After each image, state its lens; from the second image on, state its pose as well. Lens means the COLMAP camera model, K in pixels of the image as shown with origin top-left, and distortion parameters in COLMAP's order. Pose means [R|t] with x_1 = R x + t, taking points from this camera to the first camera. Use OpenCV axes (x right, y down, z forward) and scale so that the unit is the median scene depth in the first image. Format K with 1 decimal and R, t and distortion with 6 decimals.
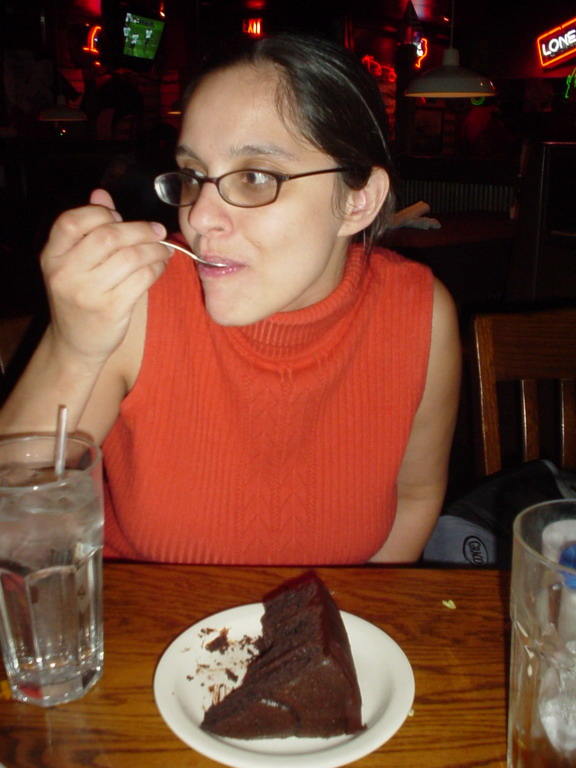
lens RADIAL K [[801.7, 0, 288.0], [0, 801.7, 384.0], [0, 0, 1]] dist [-0.086945, 0.020292]
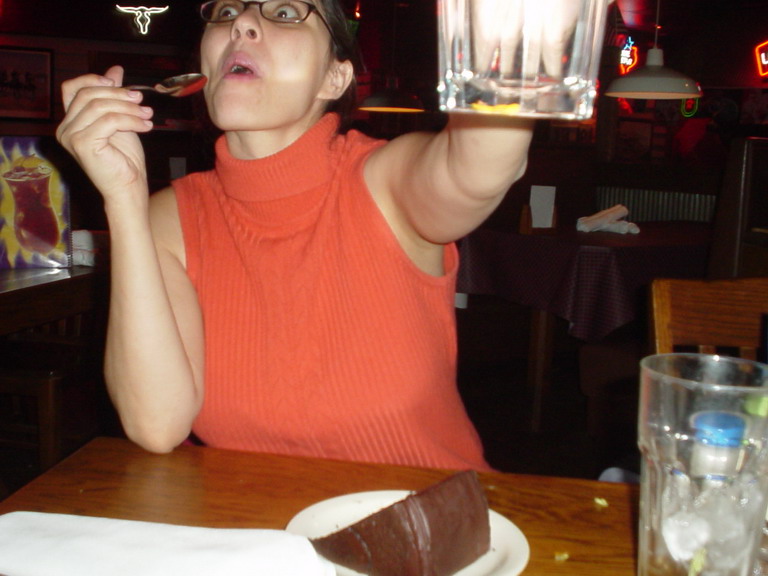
lens RADIAL K [[896.0, 0, 369.3], [0, 896.0, 288.6], [0, 0, 1]] dist [-0.104146, 0.063851]
pose [[0.991463, 0.052459, -0.119371, 0.004282], [-0.069489, 0.987236, -0.143305, 0.034724], [0.110329, 0.150377, 0.982453, -0.042272]]
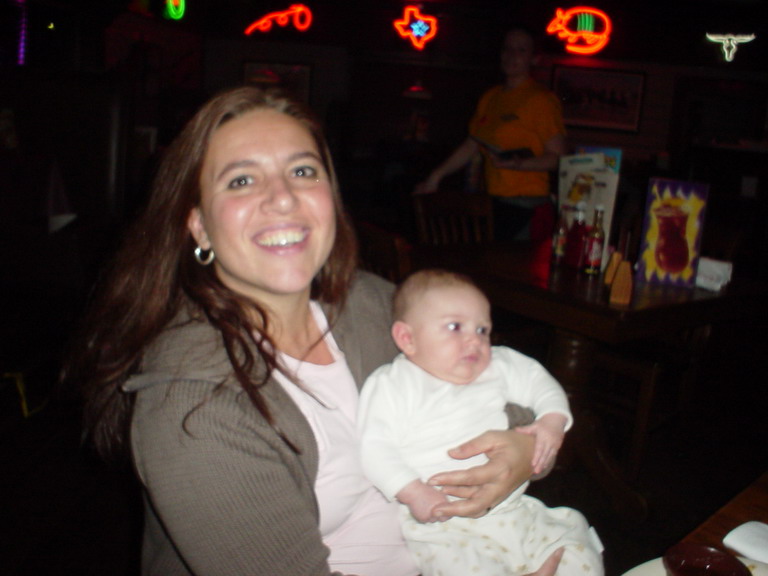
lens RADIAL K [[767.9, 0, 372.5], [0, 767.9, 289.6], [0, 0, 1]] dist [-0.098991, 0.042847]
pose [[0.720977, 0.210961, -0.660066, -0.040273], [-0.278177, 0.960525, 0.003141, 0.023607], [0.634673, 0.181351, 0.751201, -0.115488]]
